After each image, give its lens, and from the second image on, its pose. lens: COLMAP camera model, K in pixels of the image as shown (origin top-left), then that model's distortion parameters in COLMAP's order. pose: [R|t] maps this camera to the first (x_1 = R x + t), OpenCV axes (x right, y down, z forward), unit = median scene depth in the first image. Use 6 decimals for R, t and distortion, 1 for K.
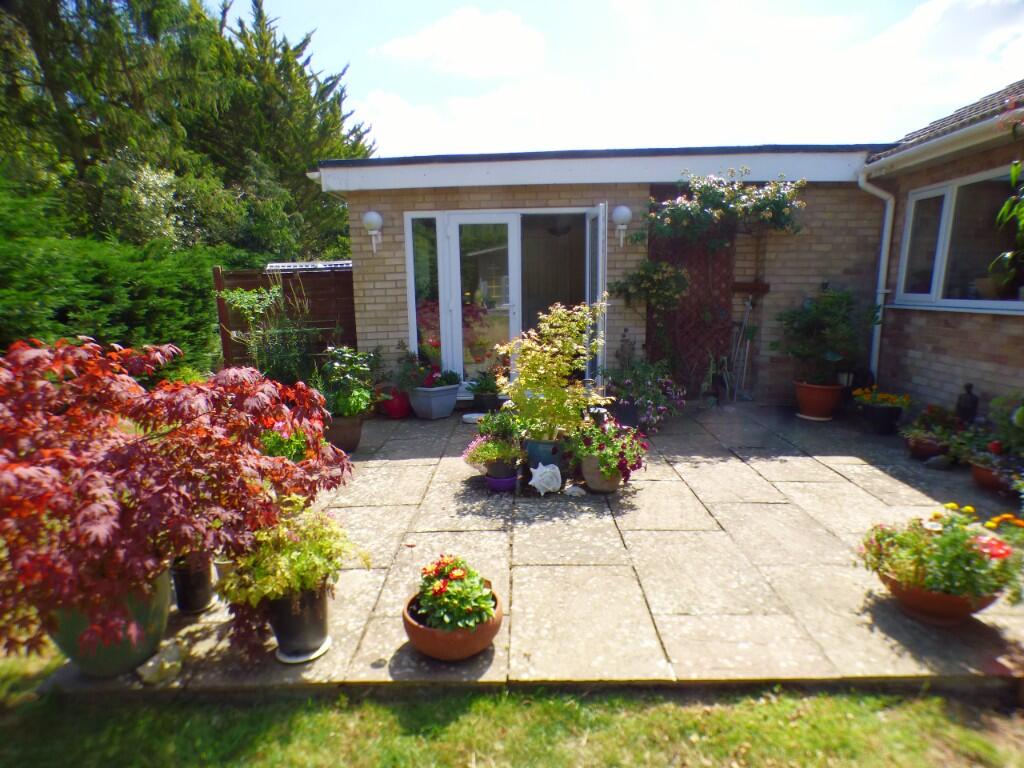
lens RADIAL K [[599.2, 0, 518.0], [0, 599.2, 406.6], [0, 0, 1]] dist [-0.046479, 0.003178]
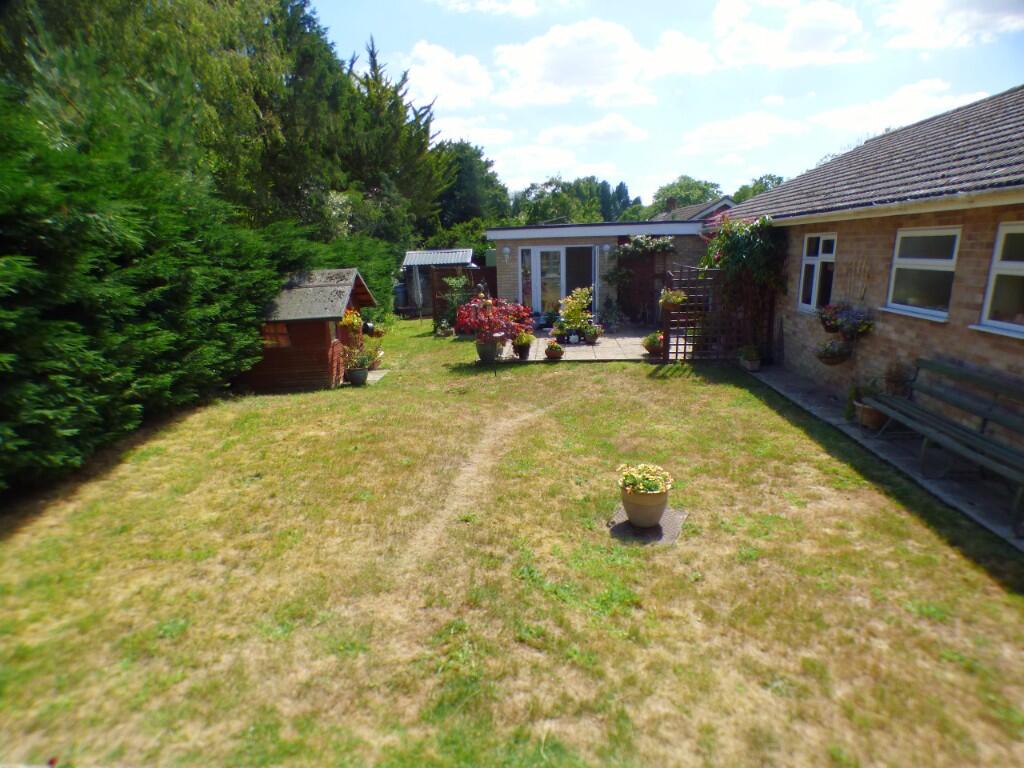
lens RADIAL K [[599.3, 0, 512.0], [0, 599.3, 384.0], [0, 0, 1]] dist [0.023209, 0.002240]
pose [[0.997483, 0.002905, -0.070843, -0.040688], [-0.000713, 0.999521, 0.030949, 0.170304], [0.070899, -0.030821, 0.997007, -1.546647]]
